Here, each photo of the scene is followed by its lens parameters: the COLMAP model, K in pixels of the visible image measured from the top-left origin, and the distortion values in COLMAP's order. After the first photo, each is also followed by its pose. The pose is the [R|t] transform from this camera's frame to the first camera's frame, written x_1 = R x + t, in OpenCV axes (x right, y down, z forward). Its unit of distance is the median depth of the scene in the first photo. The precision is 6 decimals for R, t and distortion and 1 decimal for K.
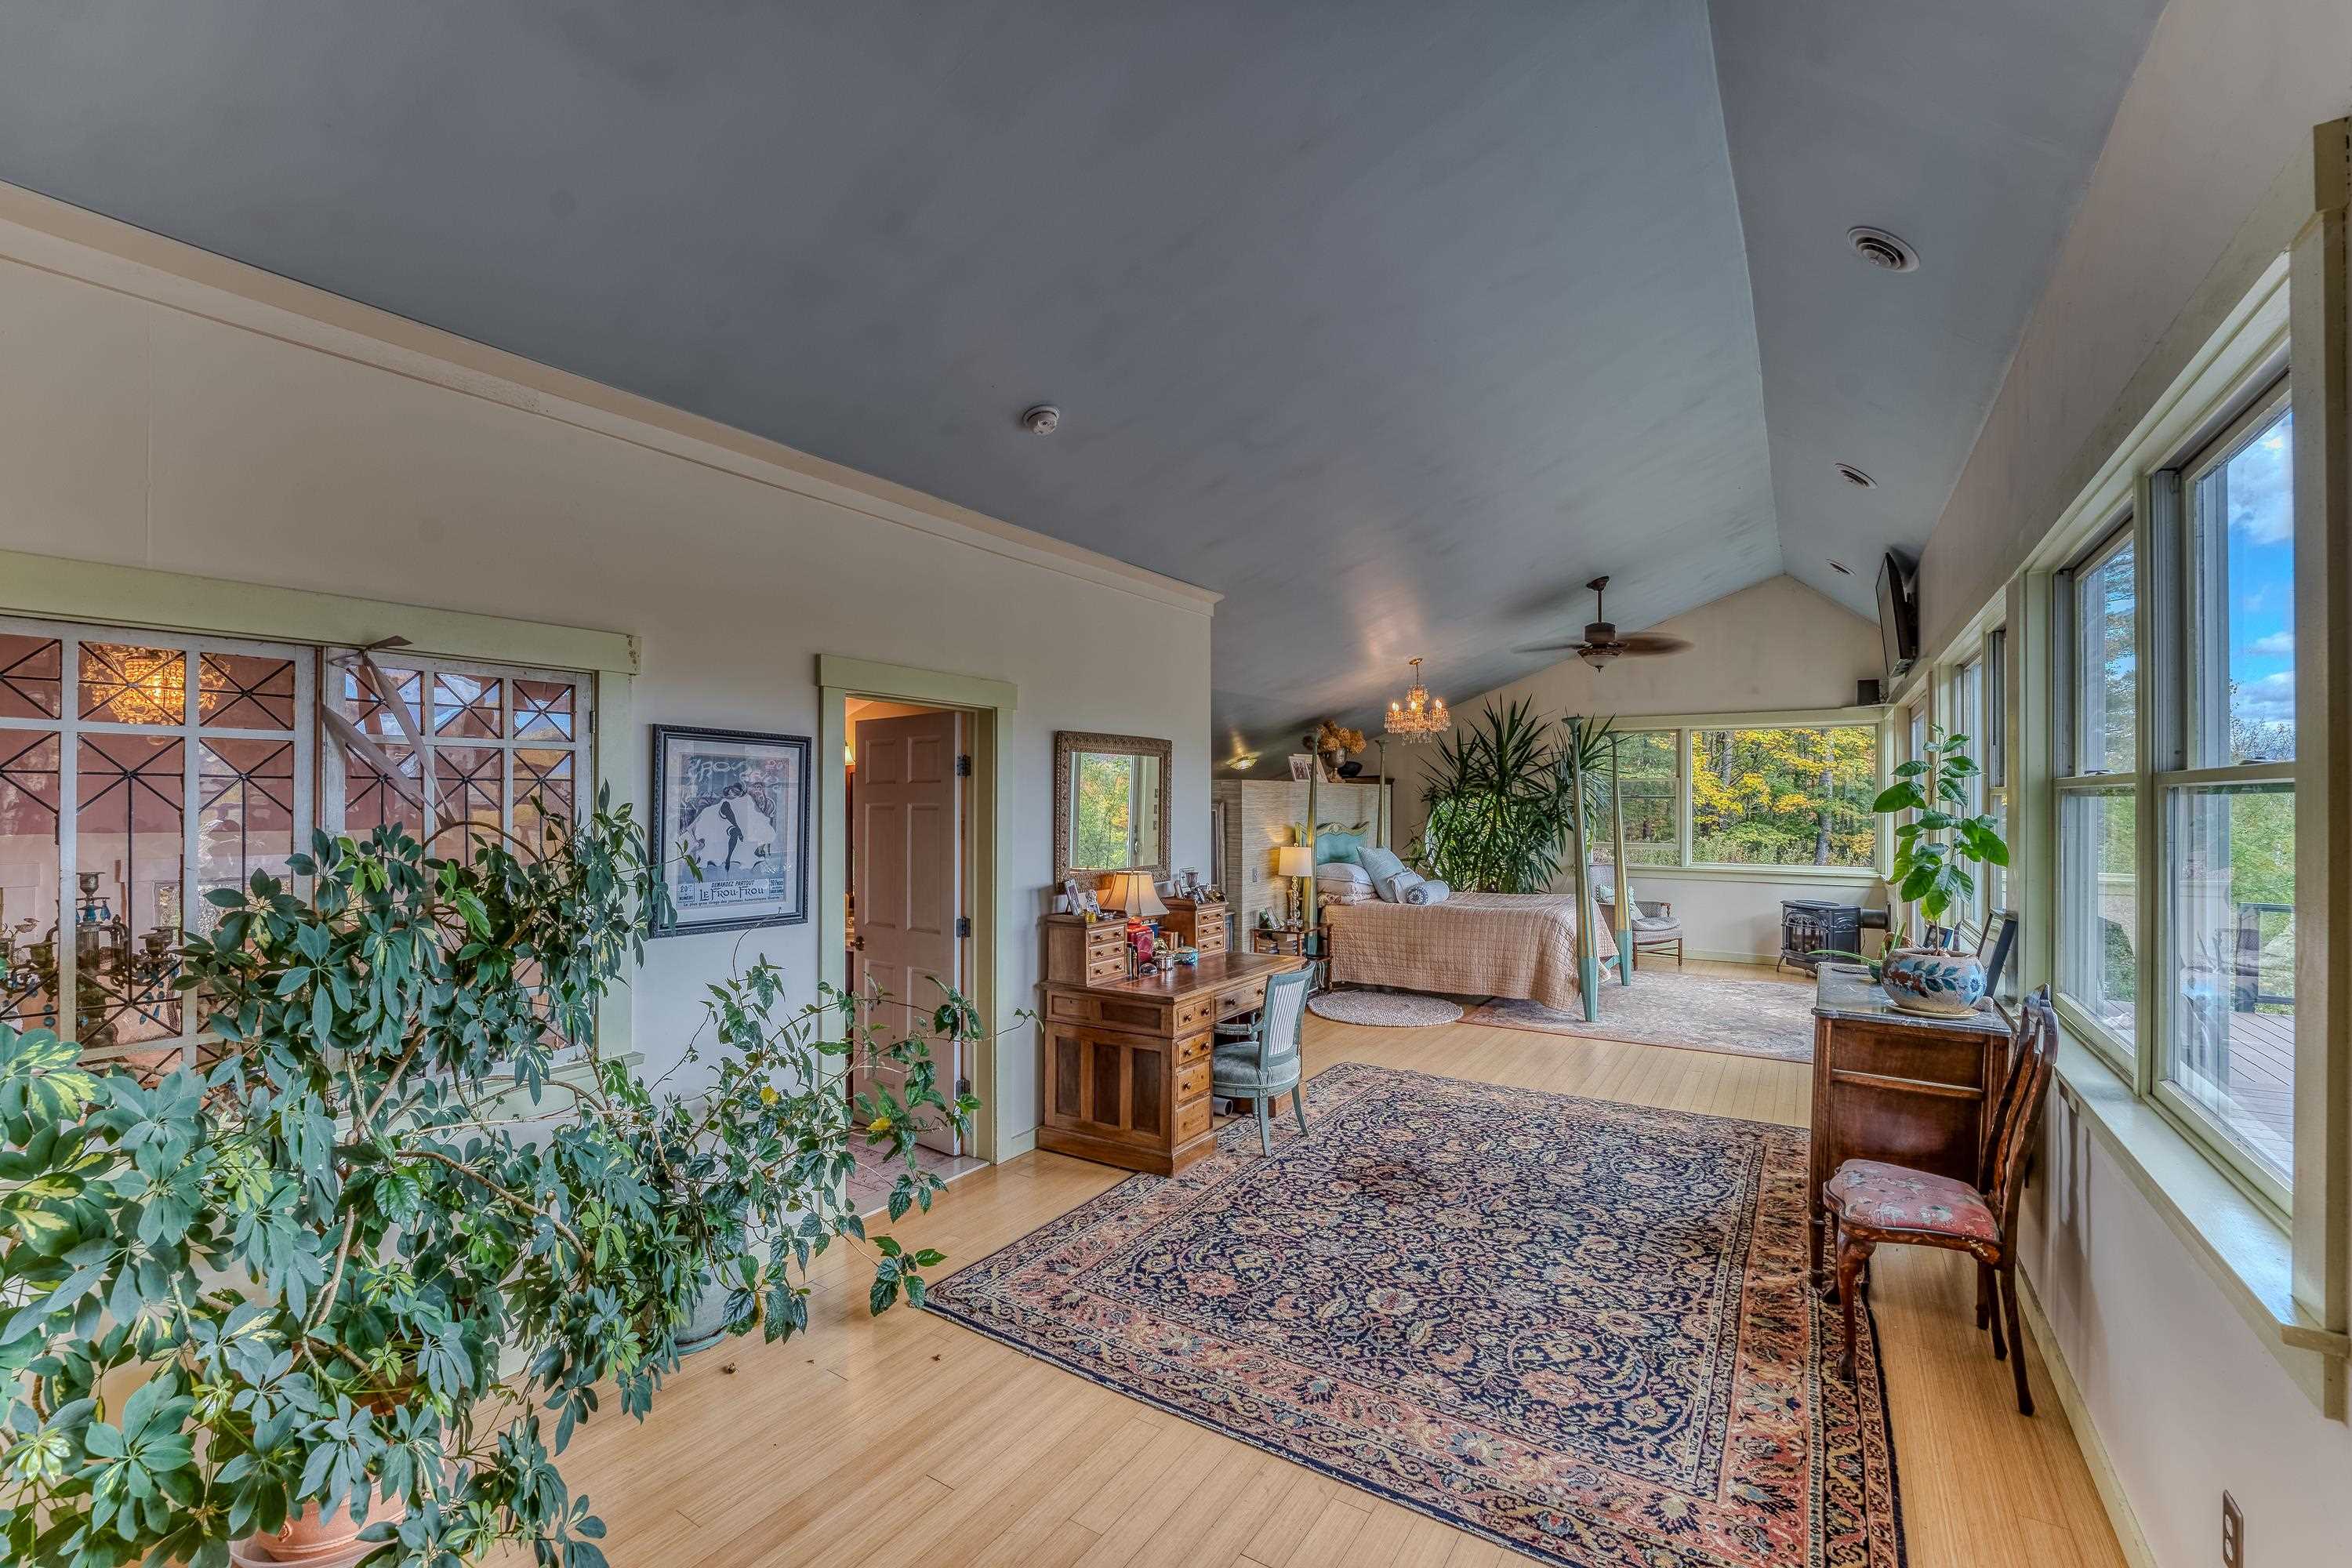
lens RADIAL K [[995.3, 0, 1215.1], [0, 995.3, 784.9], [0, 0, 1]] dist [-0.012440, -0.000308]
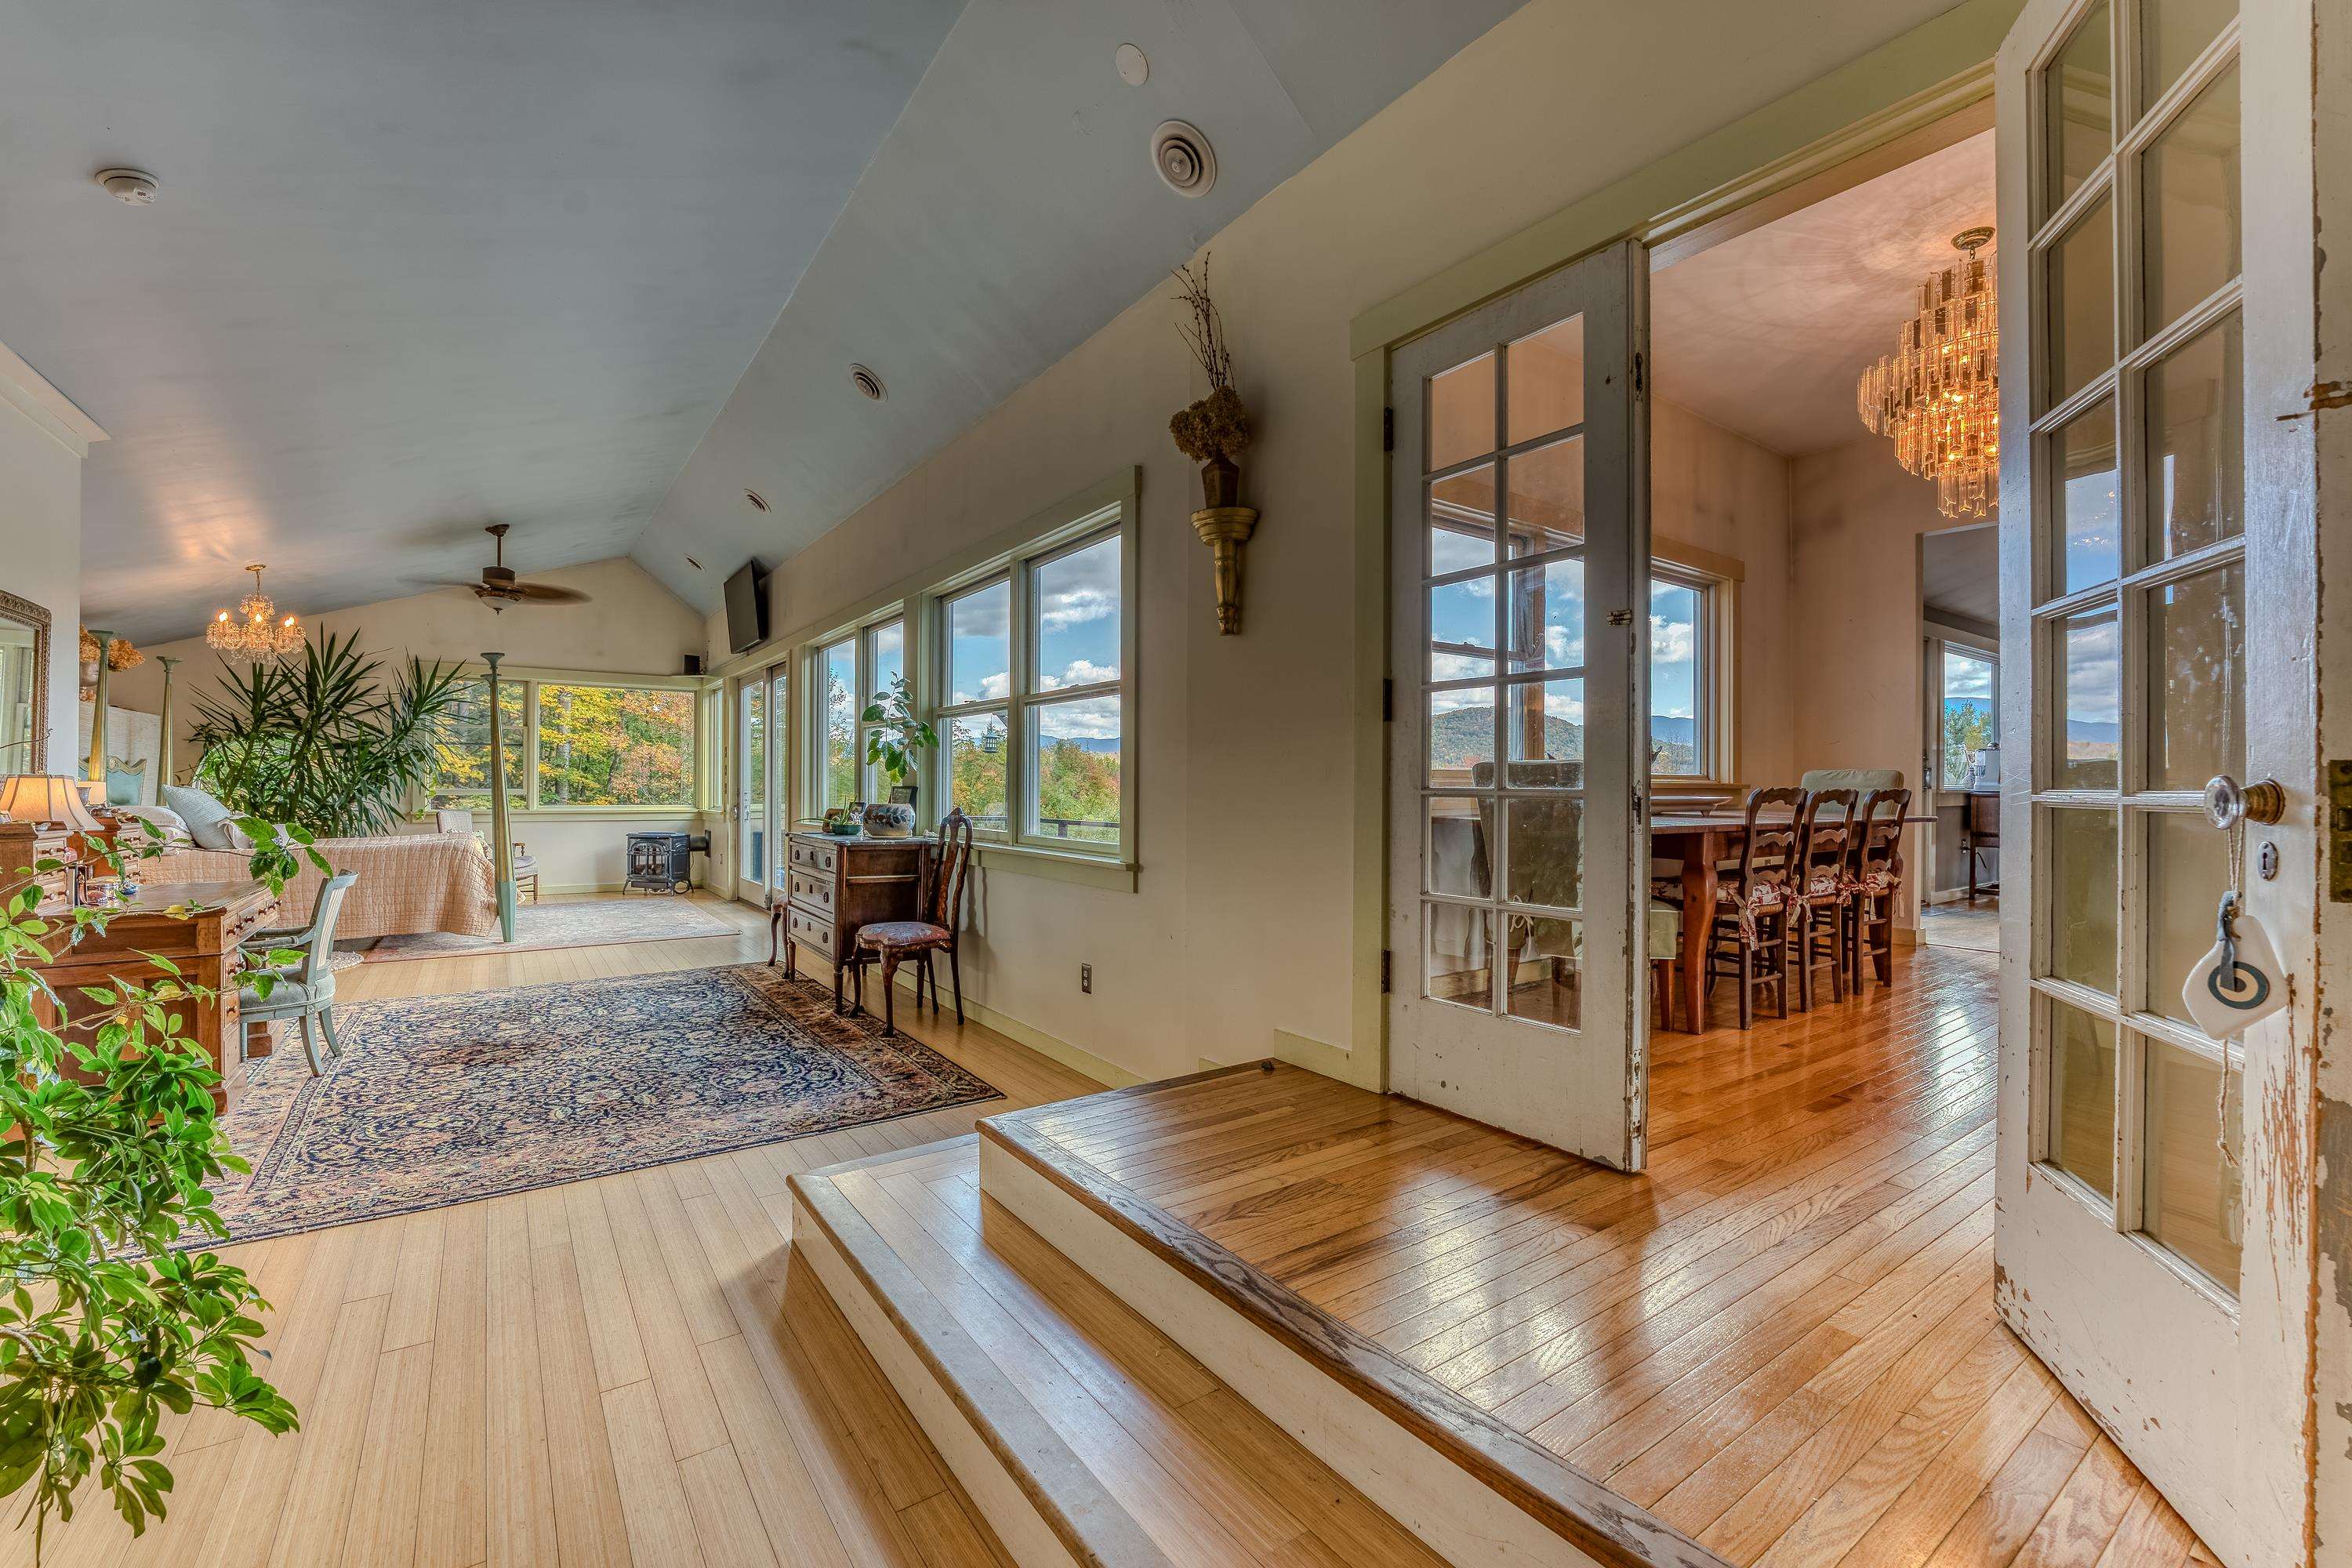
lens RADIAL K [[954.3, 0, 1169.4], [0, 954.3, 781.8], [0, 0, 1]] dist [-0.011337, -0.000192]
pose [[0.386248, 0.002250, 0.922392, -0.283897], [-0.012810, 0.999914, 0.002925, 0.055107], [-0.922306, -0.012946, 0.386244, -0.040968]]
